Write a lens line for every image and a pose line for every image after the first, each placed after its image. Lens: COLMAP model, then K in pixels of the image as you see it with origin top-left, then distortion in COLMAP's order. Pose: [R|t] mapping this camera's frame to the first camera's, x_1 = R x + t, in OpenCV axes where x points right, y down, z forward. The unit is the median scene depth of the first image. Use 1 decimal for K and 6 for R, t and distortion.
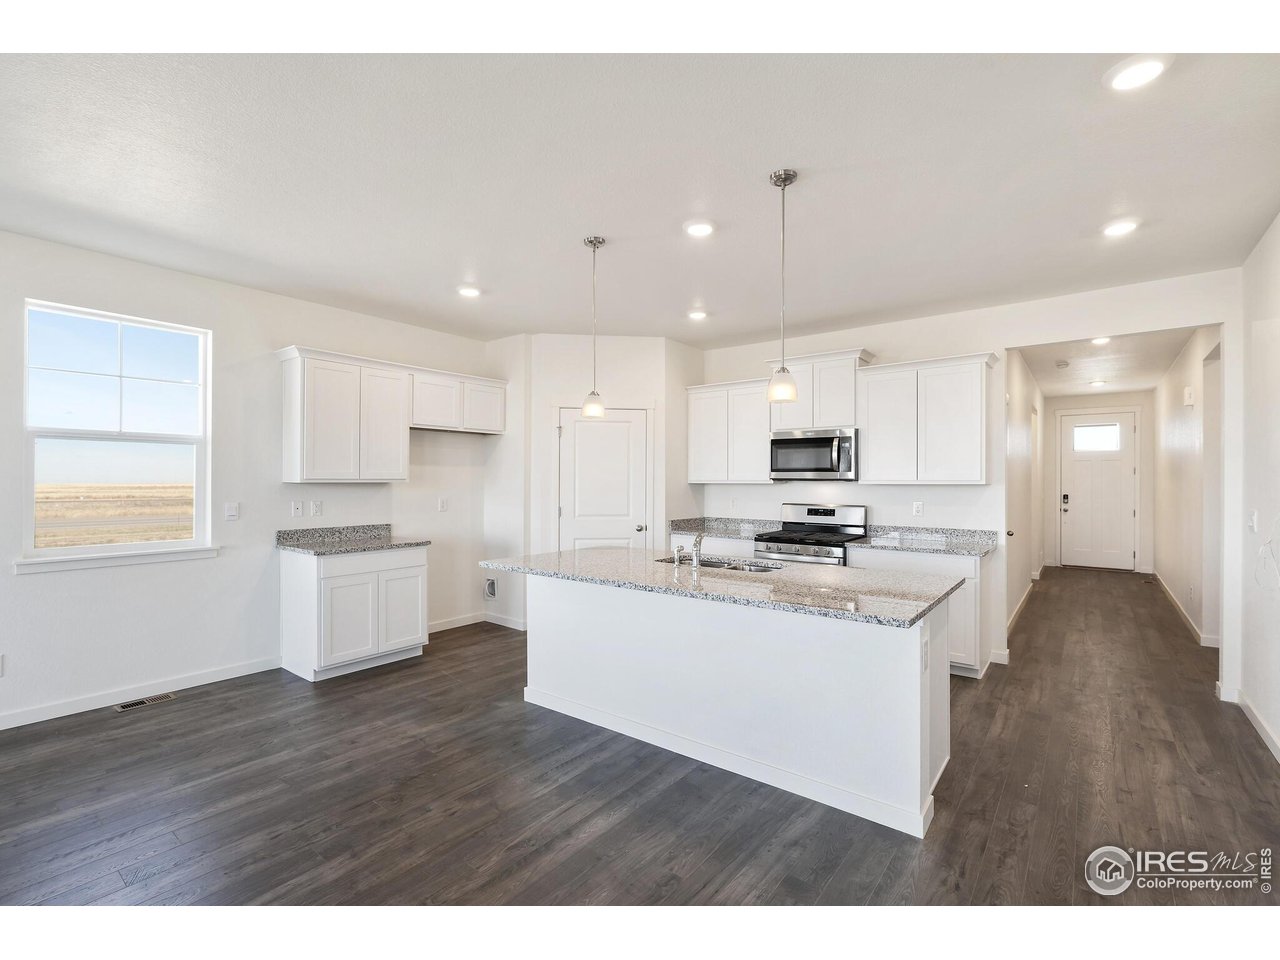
lens RADIAL K [[579.8, 0, 637.7], [0, 579.8, 480.3], [0, 0, 1]] dist [-0.005472, 0.003135]
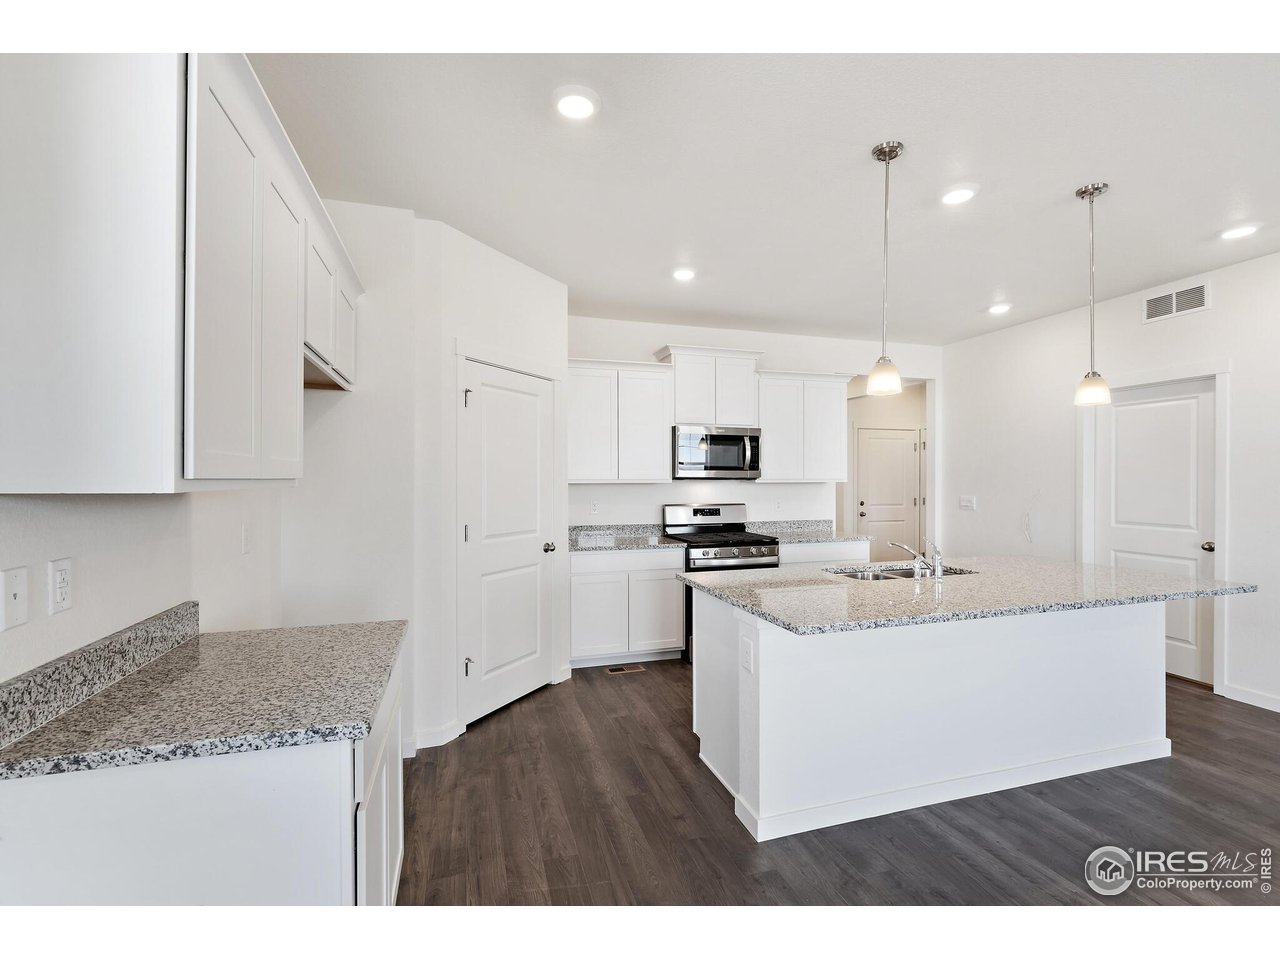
lens RADIAL K [[579.8, 0, 639.8], [0, 579.8, 480.1], [0, 0, 1]] dist [-0.005472, 0.003135]
pose [[0.572491, -0.003733, 0.819902, -0.598821], [0.002065, 0.999993, 0.003110, -0.001899], [-0.819908, -0.000087, 0.572495, 0.591803]]
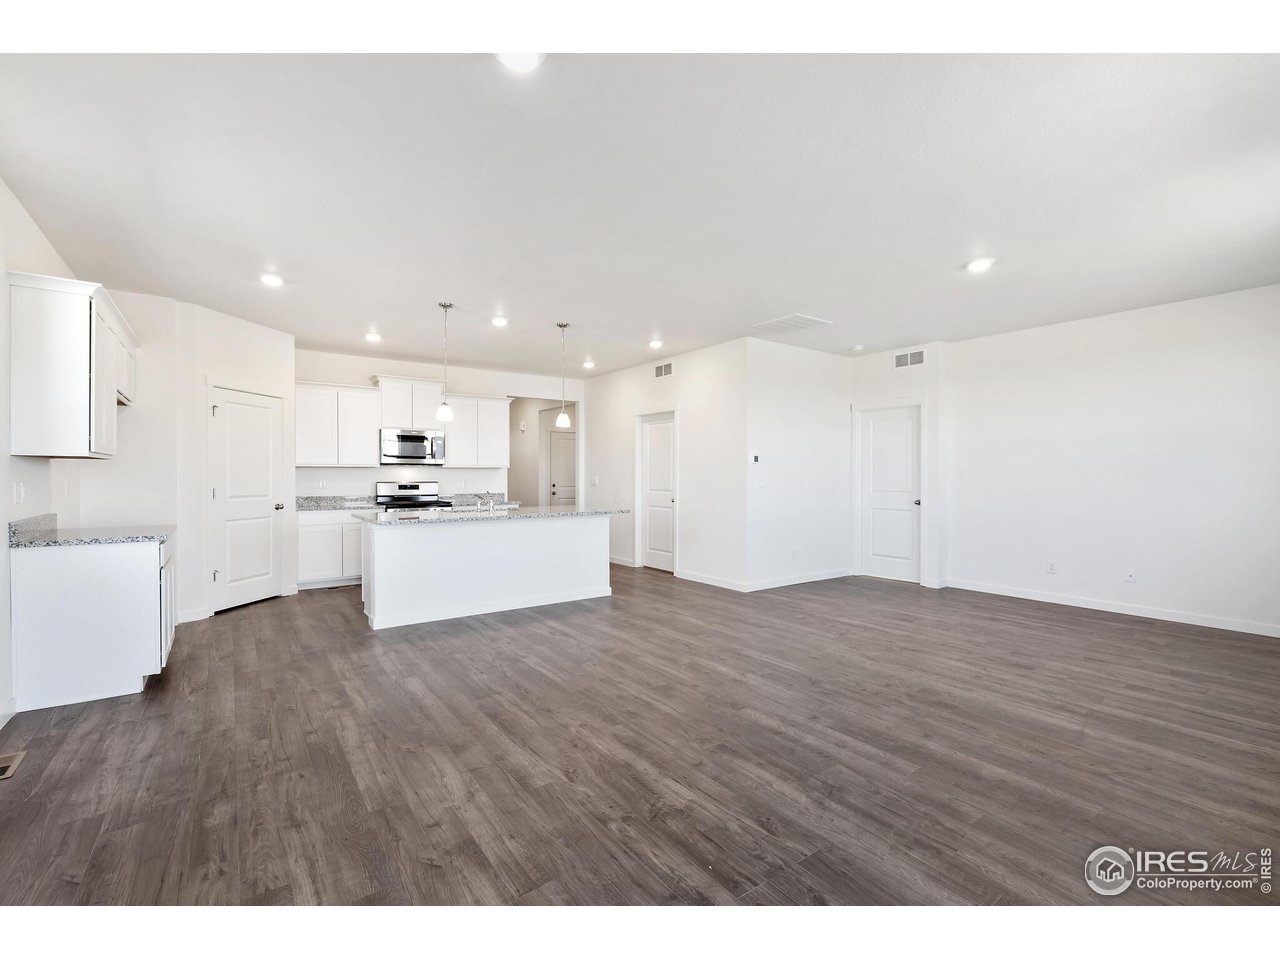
lens RADIAL K [[579.8, 0, 641.0], [0, 579.8, 480.2], [0, 0, 1]] dist [-0.005472, 0.003135]
pose [[0.278974, -0.010741, 0.960239, -0.995390], [0.000947, 0.999940, 0.010910, 0.025069], [-0.960298, -0.002134, 0.278967, 0.051560]]
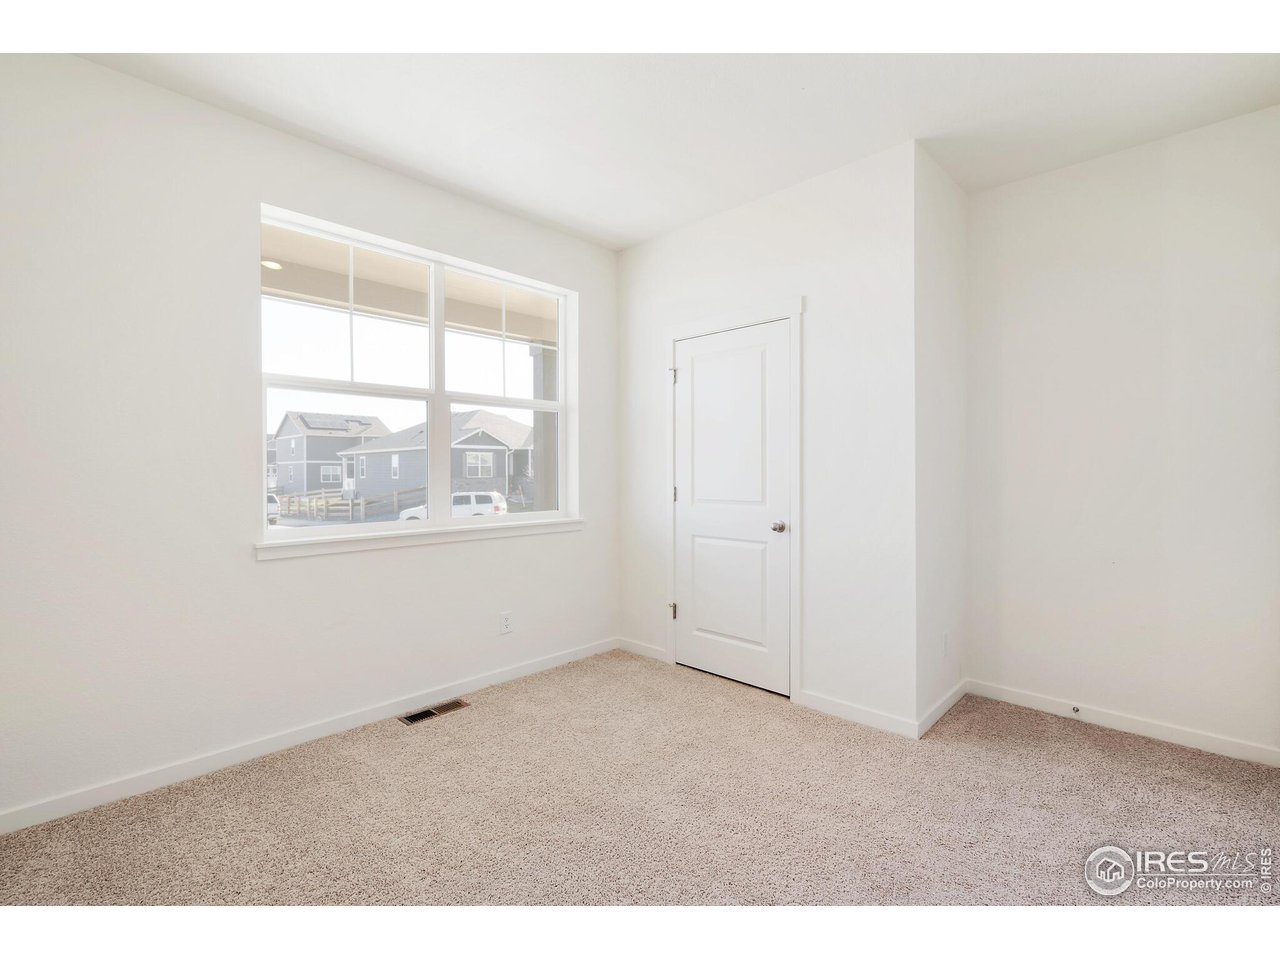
lens RADIAL K [[579.8, 0, 639.8], [0, 579.8, 476.6], [0, 0, 1]] dist [-0.005472, 0.003135]
pose [[0.626150, 0.000689, -0.779702, 0.426237], [-0.000573, 1.000000, 0.000423, 0.038477], [0.779702, 0.000182, 0.626150, 0.625222]]
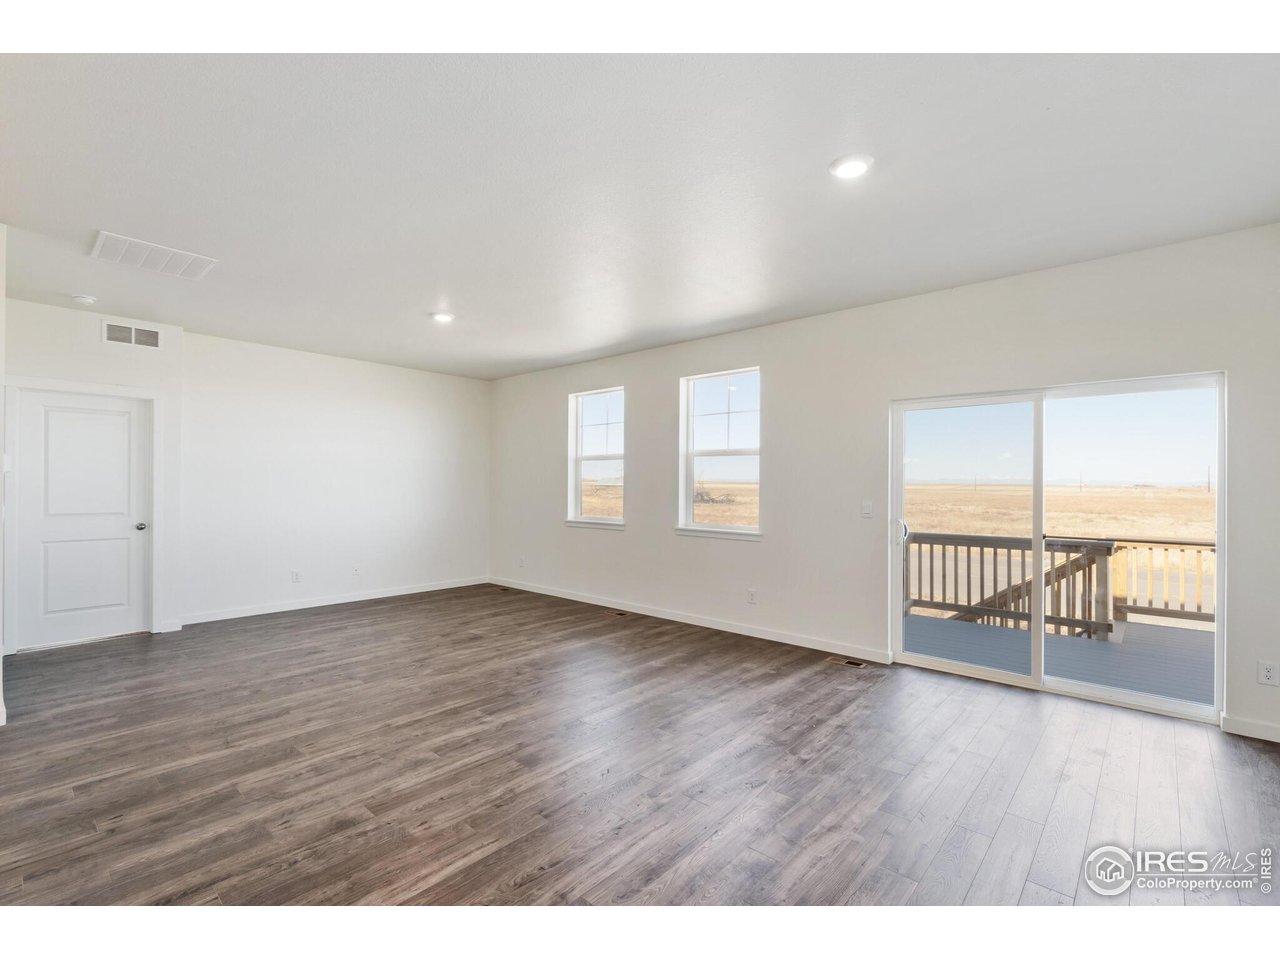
lens RADIAL K [[579.8, 0, 638.9], [0, 579.8, 484.1], [0, 0, 1]] dist [-0.005472, 0.003135]
pose [[-0.997978, -0.009823, 0.062803, -0.435954], [-0.009900, 0.999951, -0.000911, 0.007838], [-0.062791, -0.001531, -0.998026, 0.821032]]
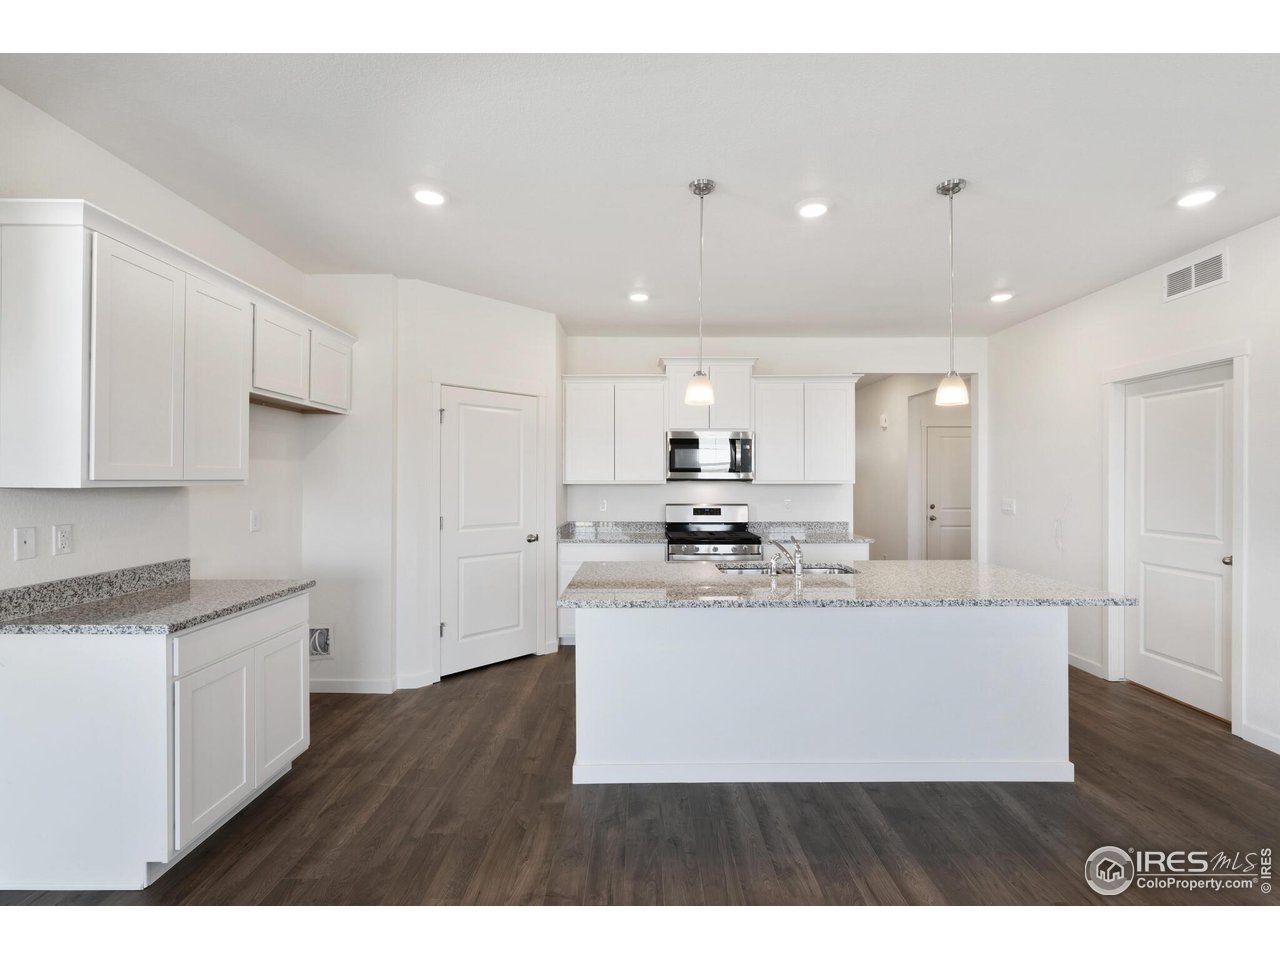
lens RADIAL K [[579.8, 0, 639.5], [0, 579.8, 477.9], [0, 0, 1]] dist [-0.005472, 0.003135]
pose [[0.785447, 0.000760, 0.618929, -0.455478], [0.001161, 0.999996, -0.002701, -0.002041], [-0.618928, 0.002840, 0.785443, 0.295193]]
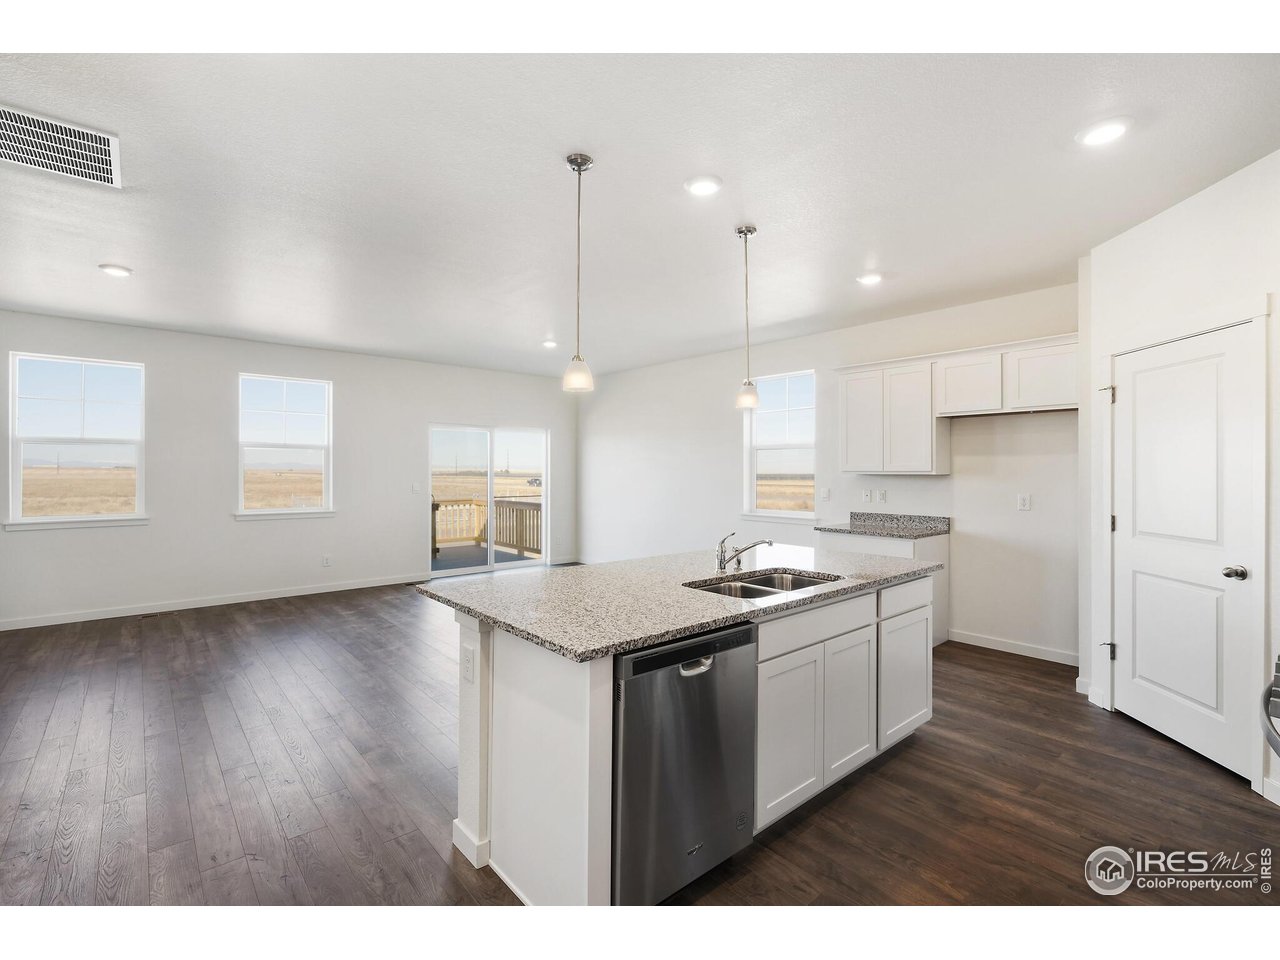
lens RADIAL K [[579.8, 0, 634.9], [0, 579.8, 469.6], [0, 0, 1]] dist [-0.005472, 0.003135]
pose [[-0.195234, -0.006752, -0.980733, 0.662906], [-0.003602, 0.999974, -0.006167, 0.002739], [0.980750, 0.002328, -0.195254, 0.711597]]
